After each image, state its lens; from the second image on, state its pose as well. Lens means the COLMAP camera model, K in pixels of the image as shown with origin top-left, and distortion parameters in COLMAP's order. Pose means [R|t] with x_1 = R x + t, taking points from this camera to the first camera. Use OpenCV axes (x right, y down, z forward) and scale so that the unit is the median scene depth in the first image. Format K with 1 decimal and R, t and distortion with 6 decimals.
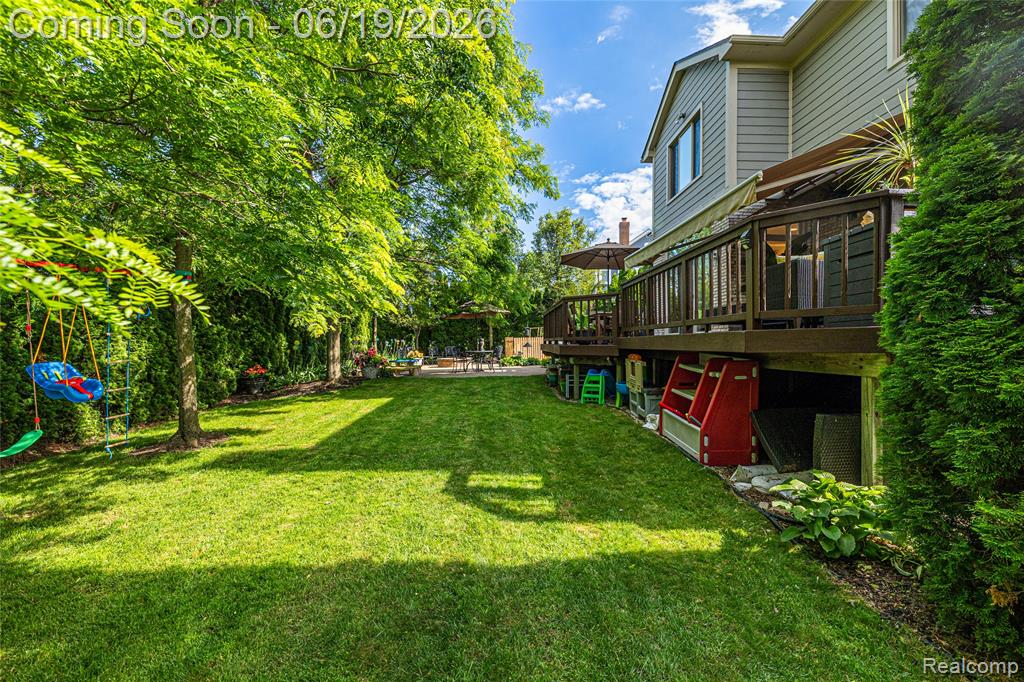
lens RADIAL K [[414.4, 0, 519.6], [0, 414.4, 339.7], [0, 0, 1]] dist [0.003016, -0.001478]
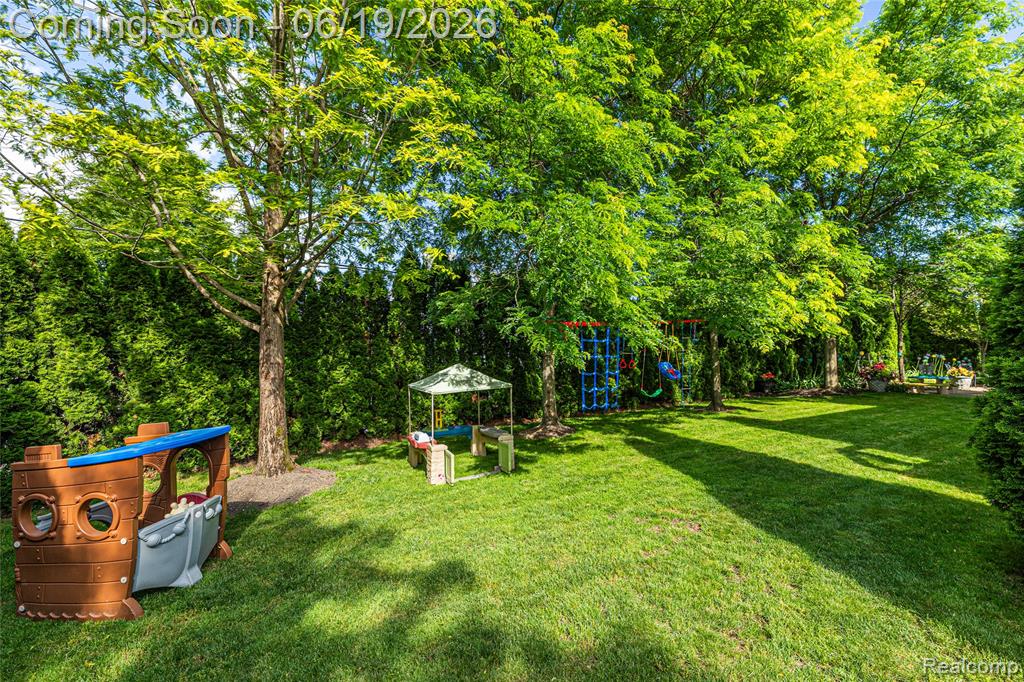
lens RADIAL K [[414.4, 0, 516.0], [0, 414.4, 344.4], [0, 0, 1]] dist [0.003016, -0.001478]
pose [[0.376974, -0.010644, -0.926163, 0.637672], [-0.008340, 0.999854, -0.014886, -0.005950], [0.926186, 0.013336, 0.376830, -0.579364]]
